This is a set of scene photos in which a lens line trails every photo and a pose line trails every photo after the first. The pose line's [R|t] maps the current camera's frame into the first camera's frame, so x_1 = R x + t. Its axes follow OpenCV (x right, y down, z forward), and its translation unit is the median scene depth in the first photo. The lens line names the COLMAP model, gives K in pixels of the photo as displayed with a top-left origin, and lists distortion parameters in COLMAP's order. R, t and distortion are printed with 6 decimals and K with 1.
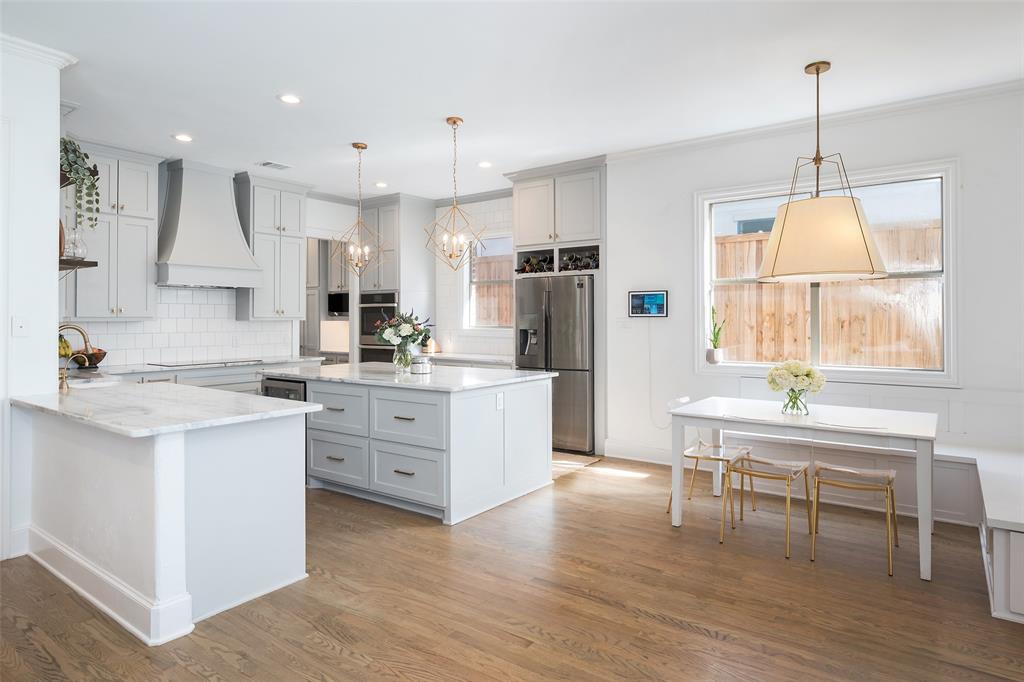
lens RADIAL K [[588.7, 0, 514.0], [0, 588.7, 316.6], [0, 0, 1]] dist [0.000556, -0.000013]
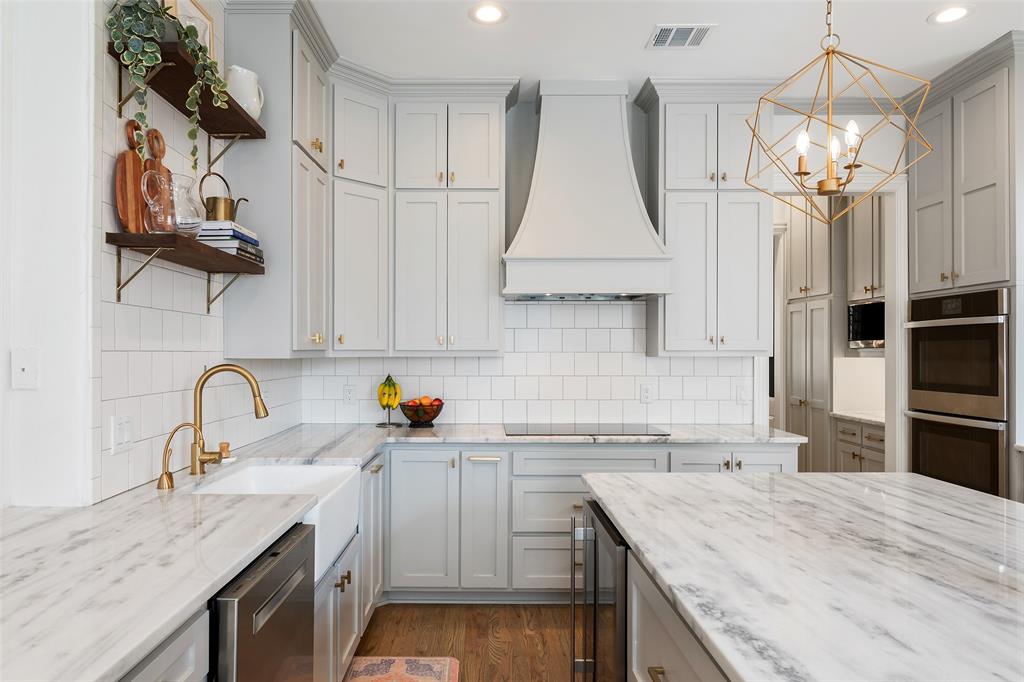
lens RADIAL K [[620.9, 0, 512.0], [0, 620.9, 347.8], [0, 0, 1]] dist [-0.001537, -0.000381]
pose [[0.621411, -0.002698, -0.783480, -0.084065], [0.000709, 0.999996, -0.002882, 0.000468], [0.783484, 0.001235, 0.621410, 0.516705]]
